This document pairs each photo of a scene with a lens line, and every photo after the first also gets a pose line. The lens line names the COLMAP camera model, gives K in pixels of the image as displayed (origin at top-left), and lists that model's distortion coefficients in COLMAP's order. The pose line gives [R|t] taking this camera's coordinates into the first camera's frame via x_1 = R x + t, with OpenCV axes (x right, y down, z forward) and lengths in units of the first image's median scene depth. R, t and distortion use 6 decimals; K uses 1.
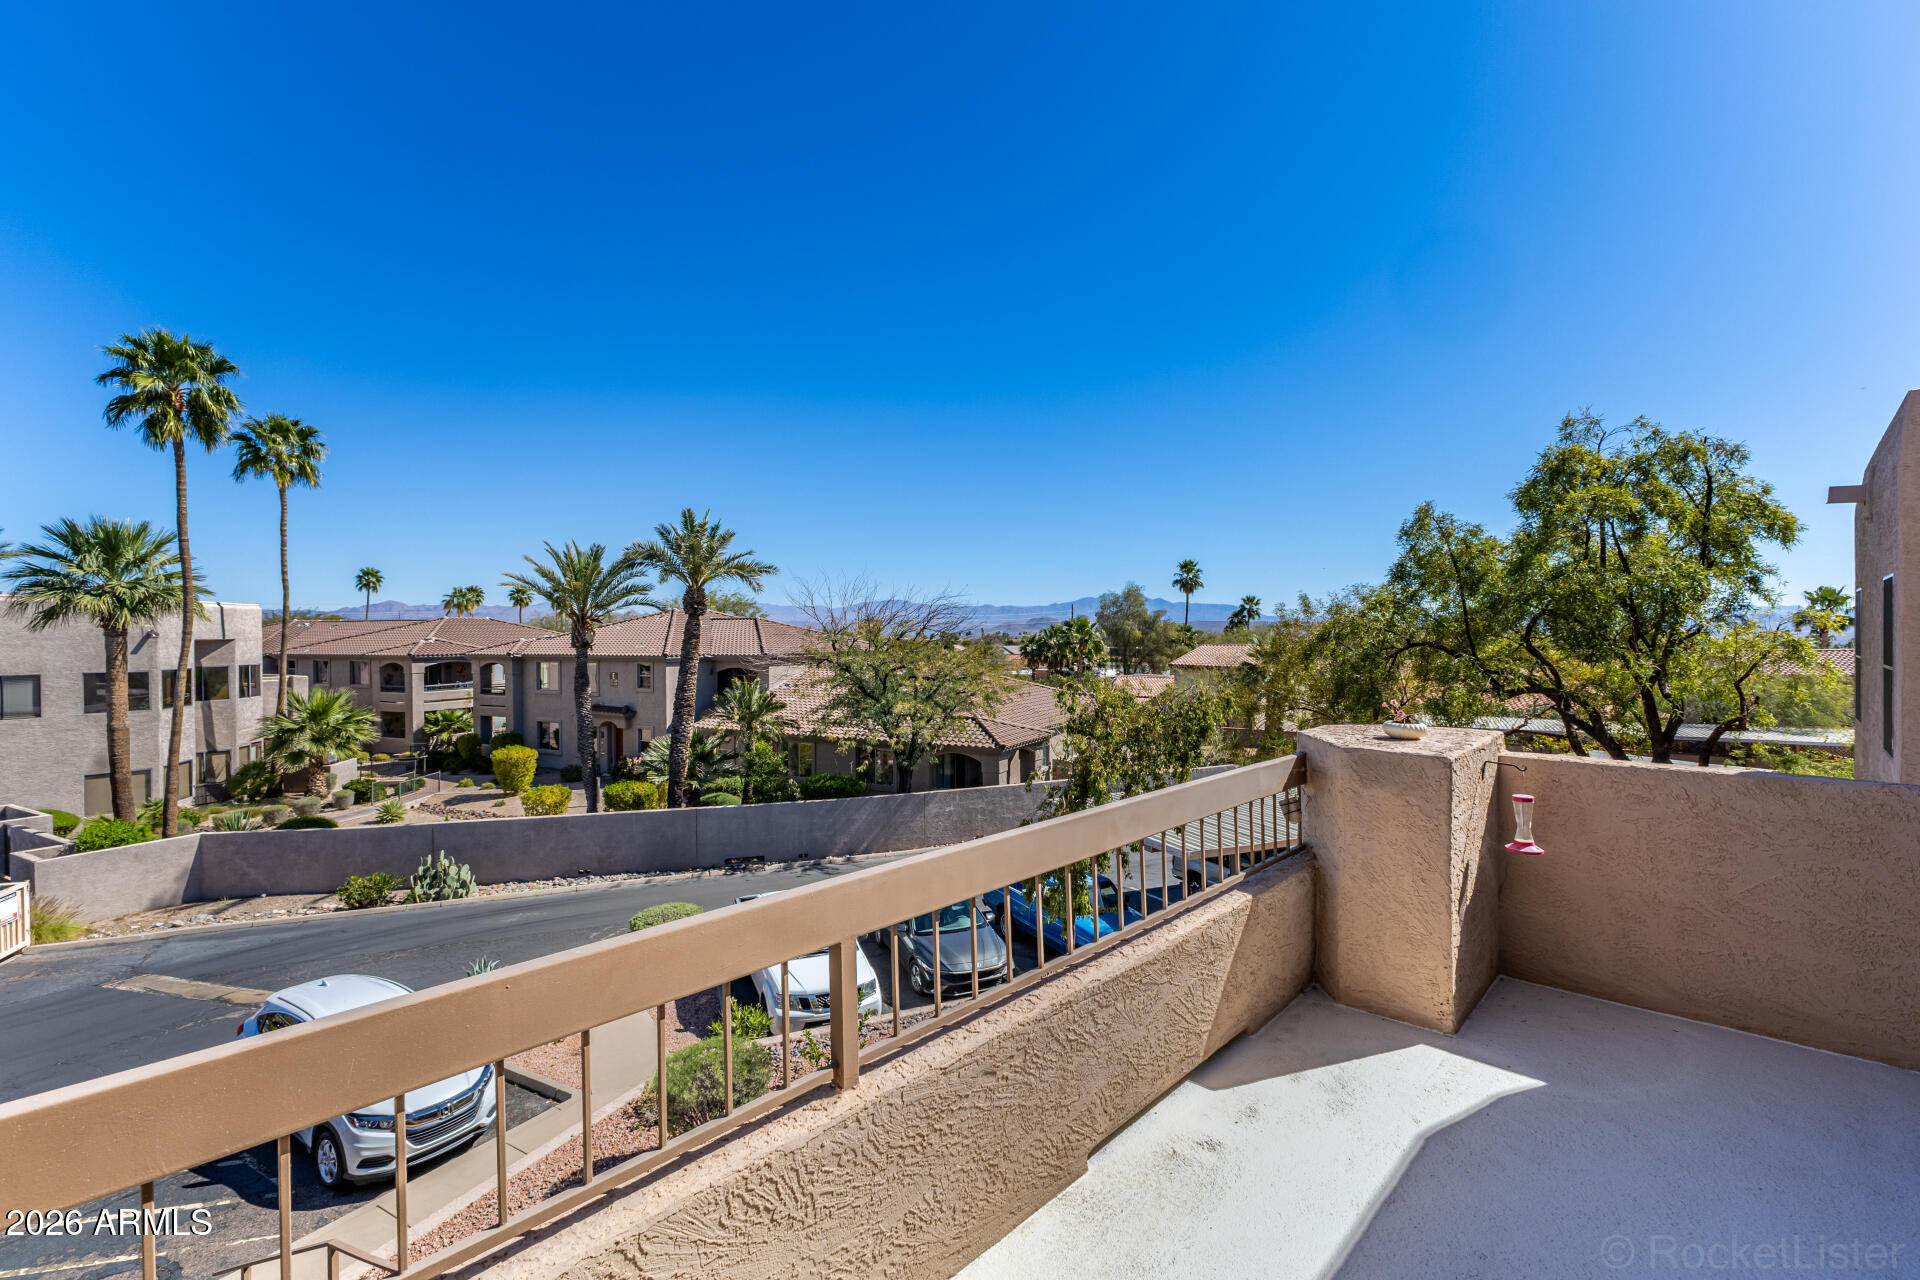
lens RADIAL K [[830.7, 0, 960.0], [0, 830.7, 640.0], [0, 0, 1]] dist [0.013304, -0.000863]
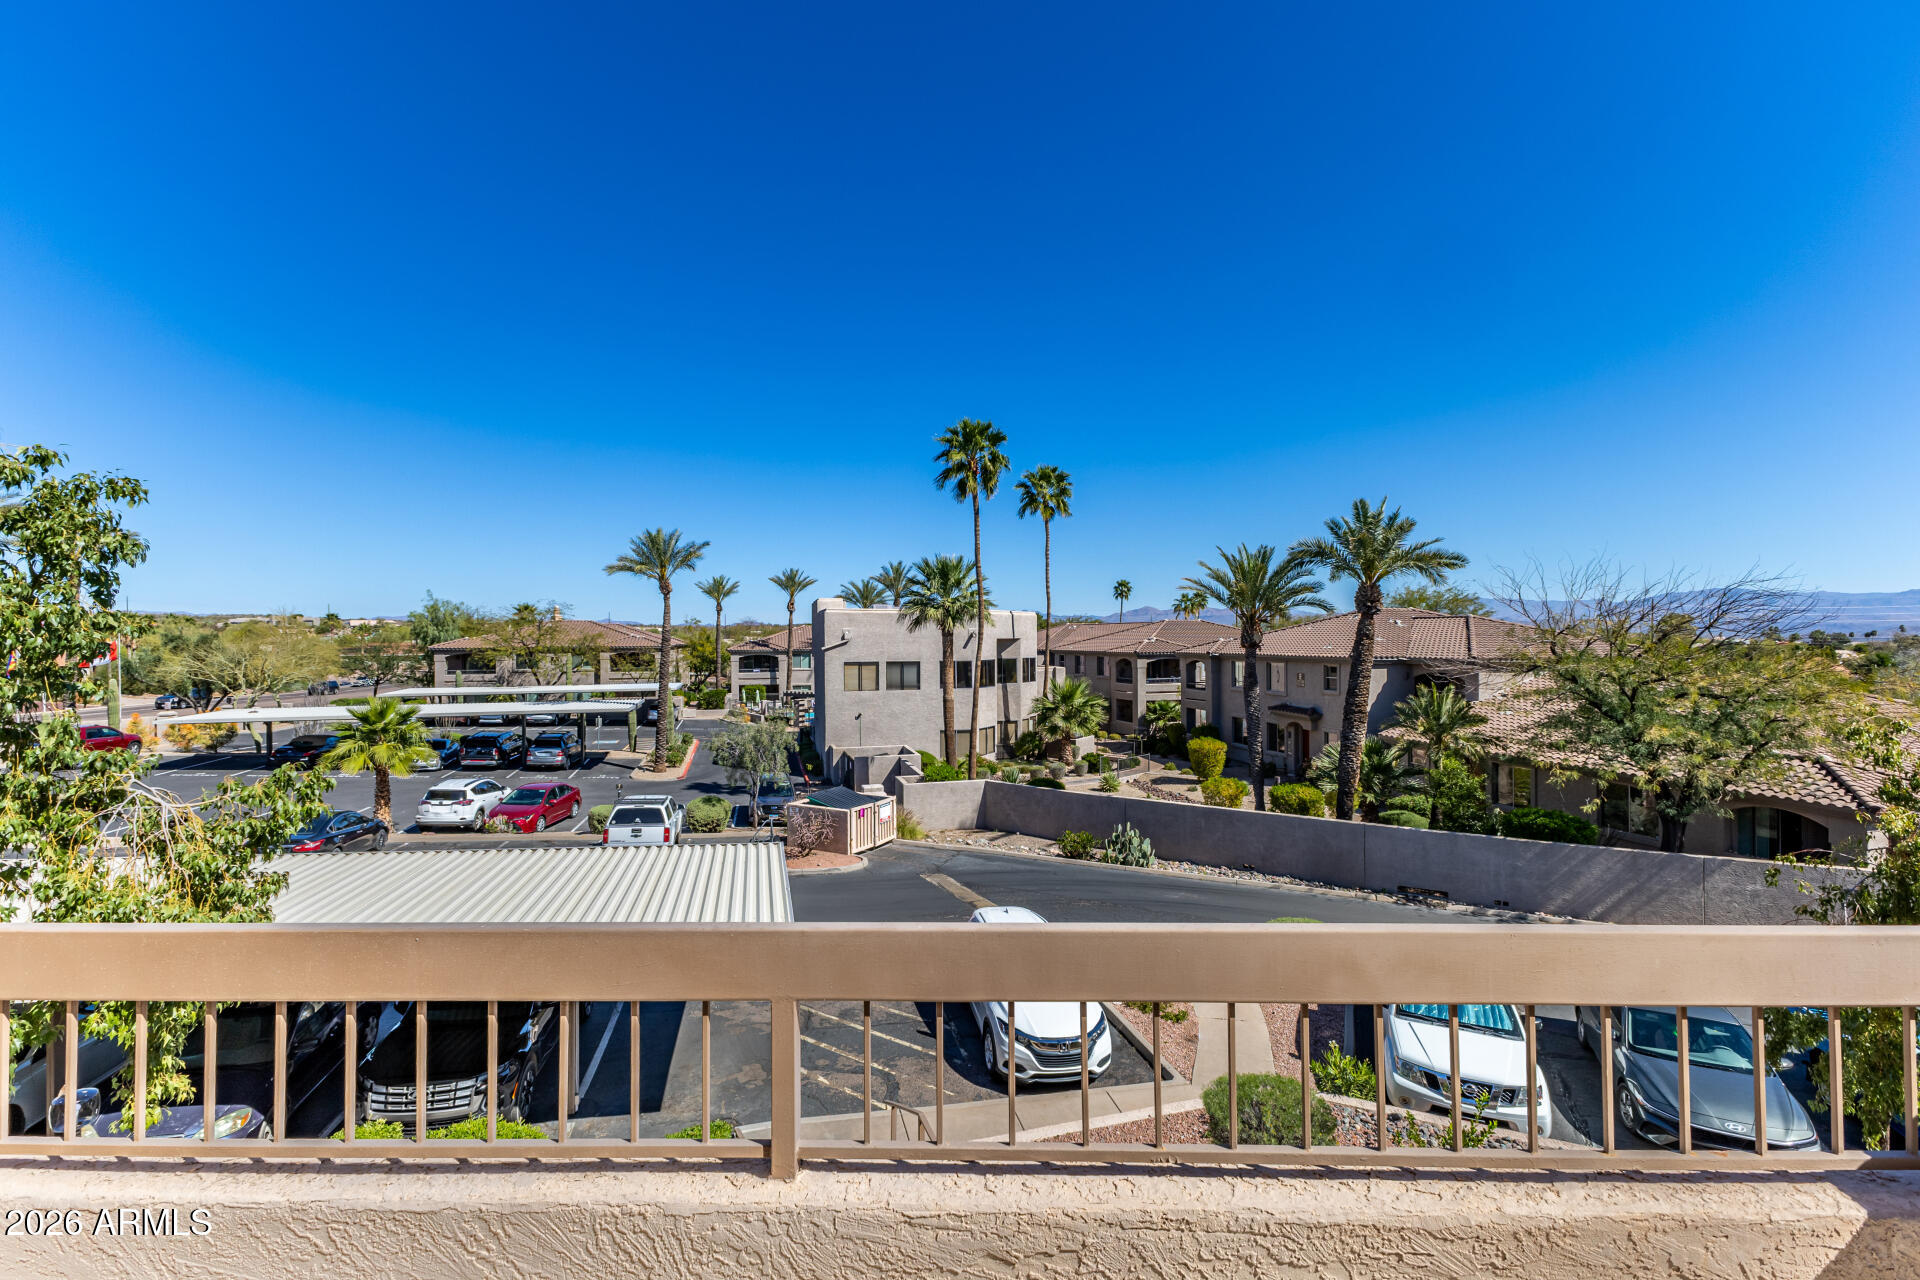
lens RADIAL K [[825.1, 0, 961.0], [0, 825.1, 639.7], [0, 0, 1]] dist [0.010380, -0.000874]
pose [[0.679636, 0.004842, -0.733534, 0.045993], [-0.005520, 0.999984, 0.001487, -0.000280], [0.733529, 0.003039, 0.679651, 0.043816]]
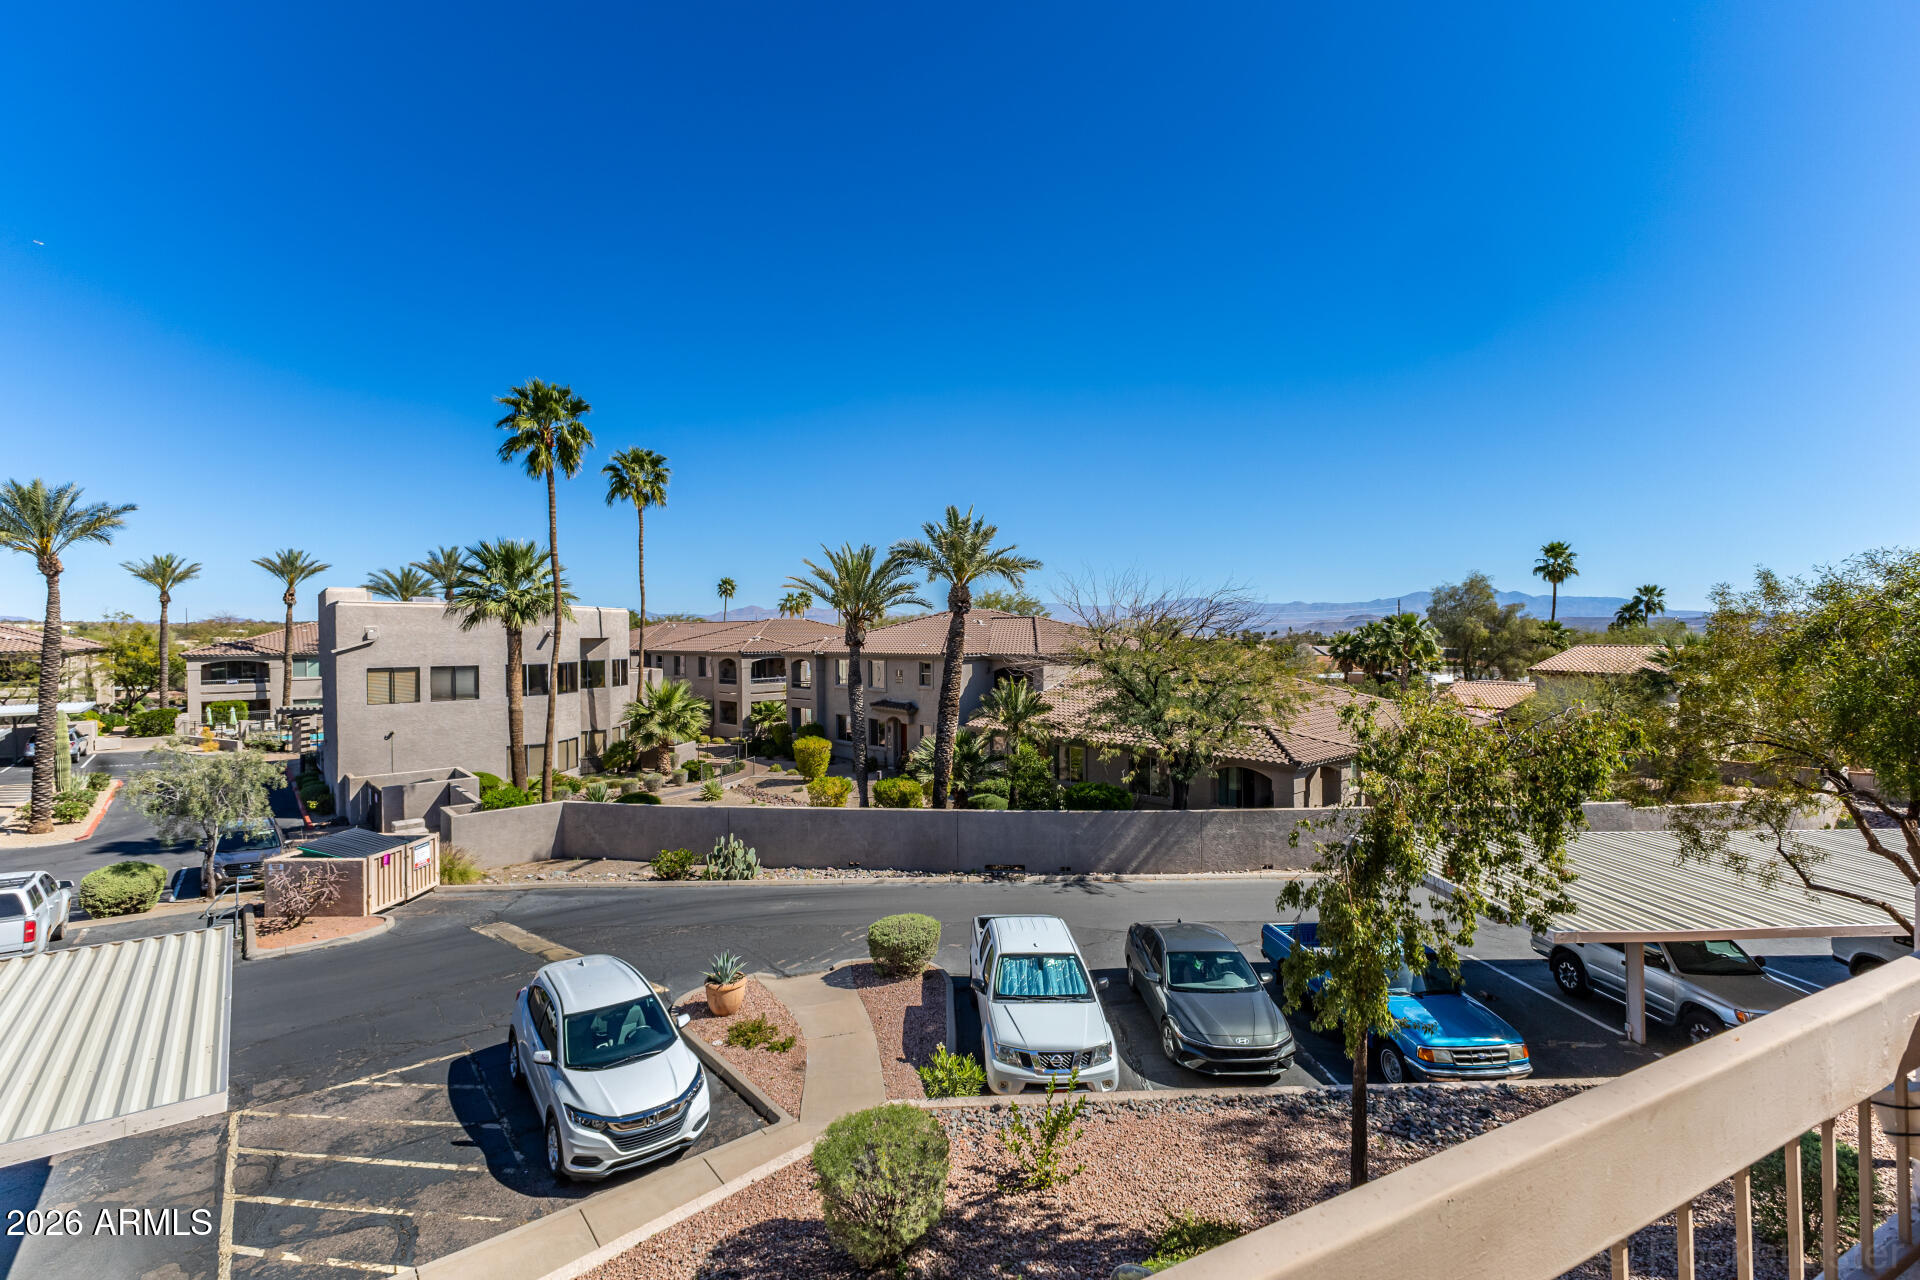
lens RADIAL K [[825.1, 0, 961.0], [0, 825.1, 639.7], [0, 0, 1]] dist [0.010380, -0.000874]
pose [[0.937920, 0.001461, -0.346848, 0.021844], [-0.001329, 0.999999, 0.000620, 0.000571], [0.346848, -0.000121, 0.937921, 0.081073]]
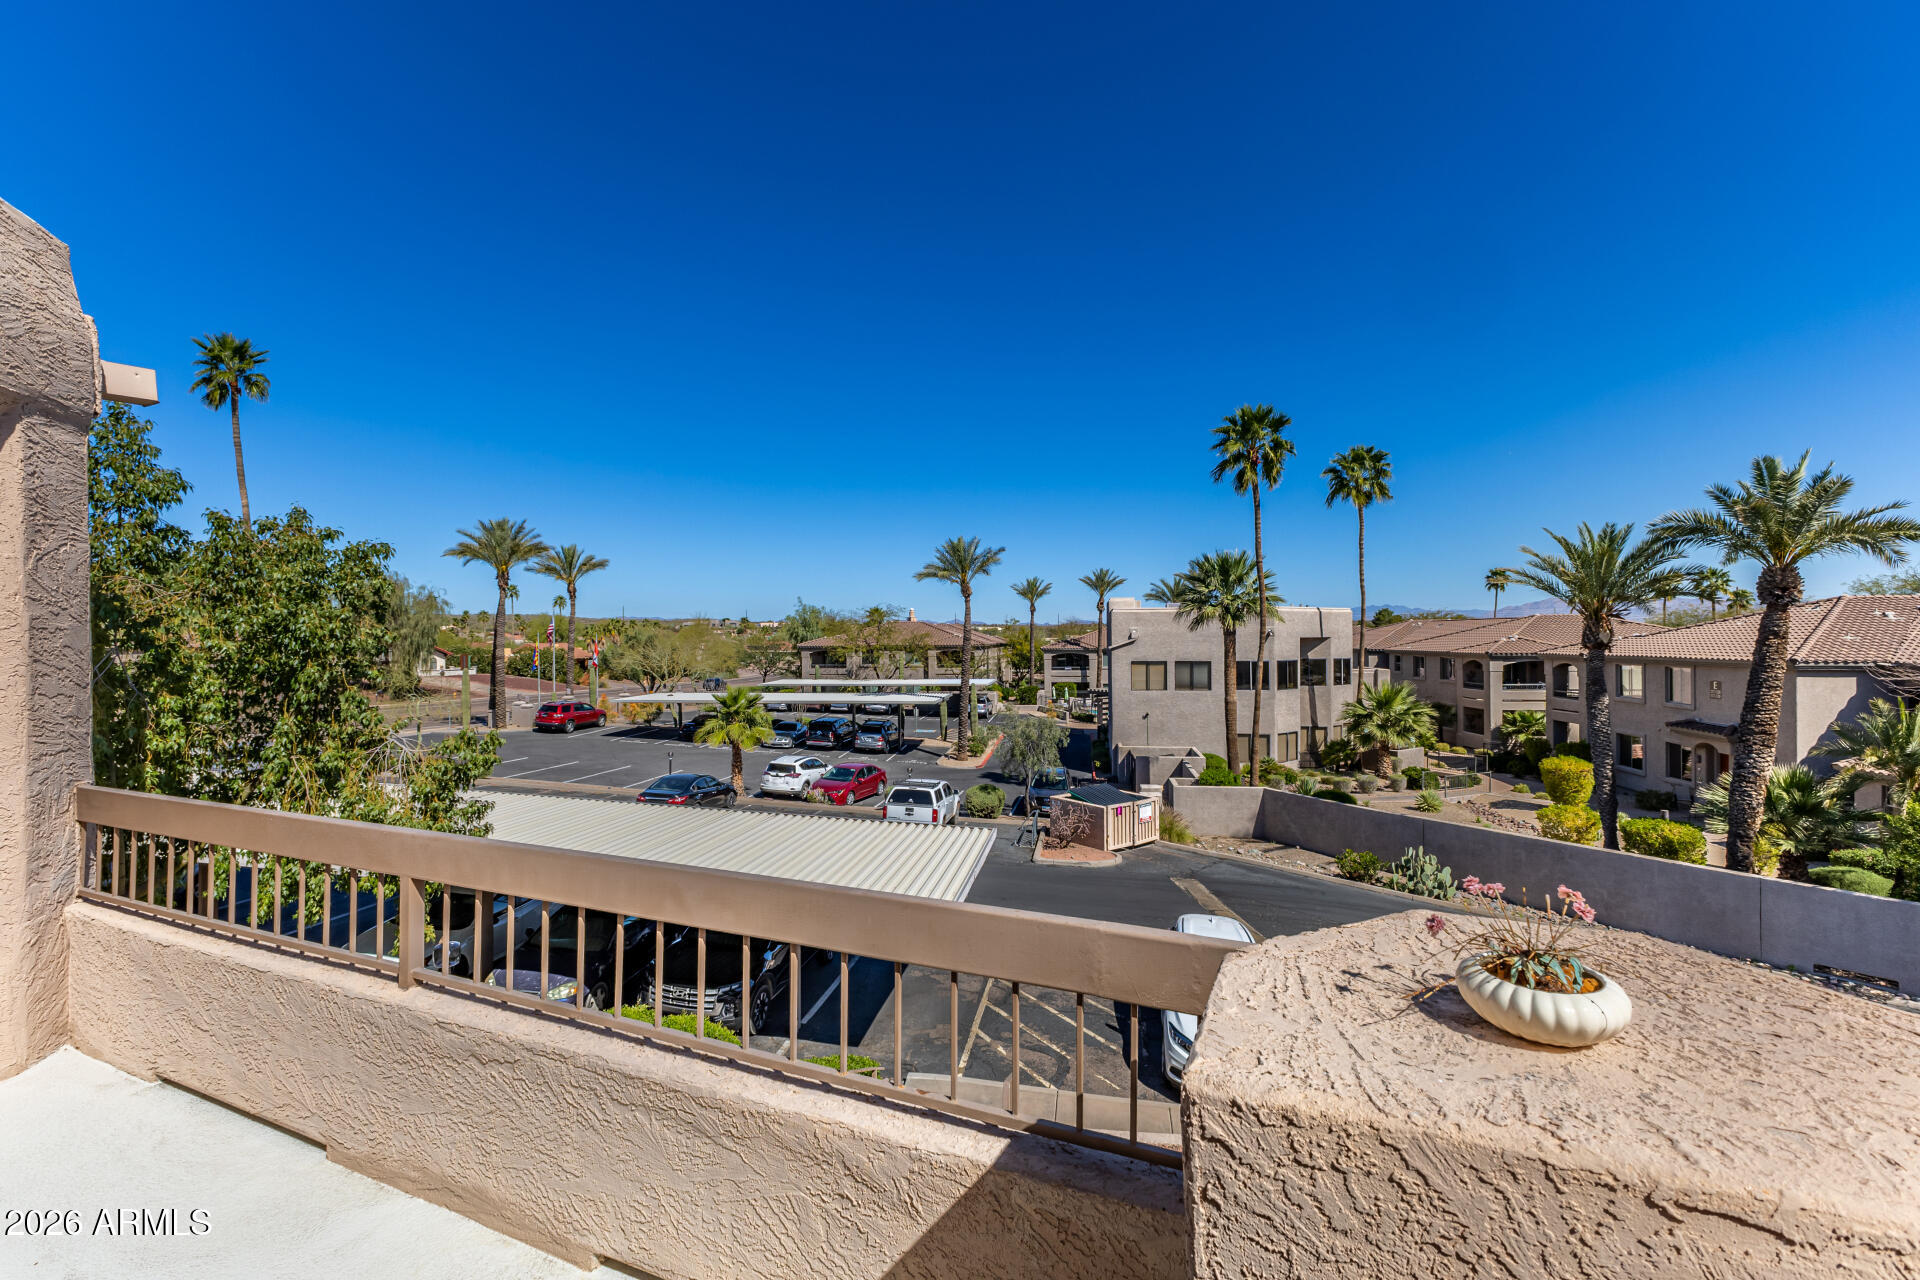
lens RADIAL K [[825.1, 0, 961.0], [0, 825.1, 639.7], [0, 0, 1]] dist [0.010380, -0.000874]
pose [[0.337222, 0.006022, -0.941406, 0.108822], [-0.003055, 0.999981, 0.005302, -0.002138], [0.941420, 0.001088, 0.337234, 0.107062]]
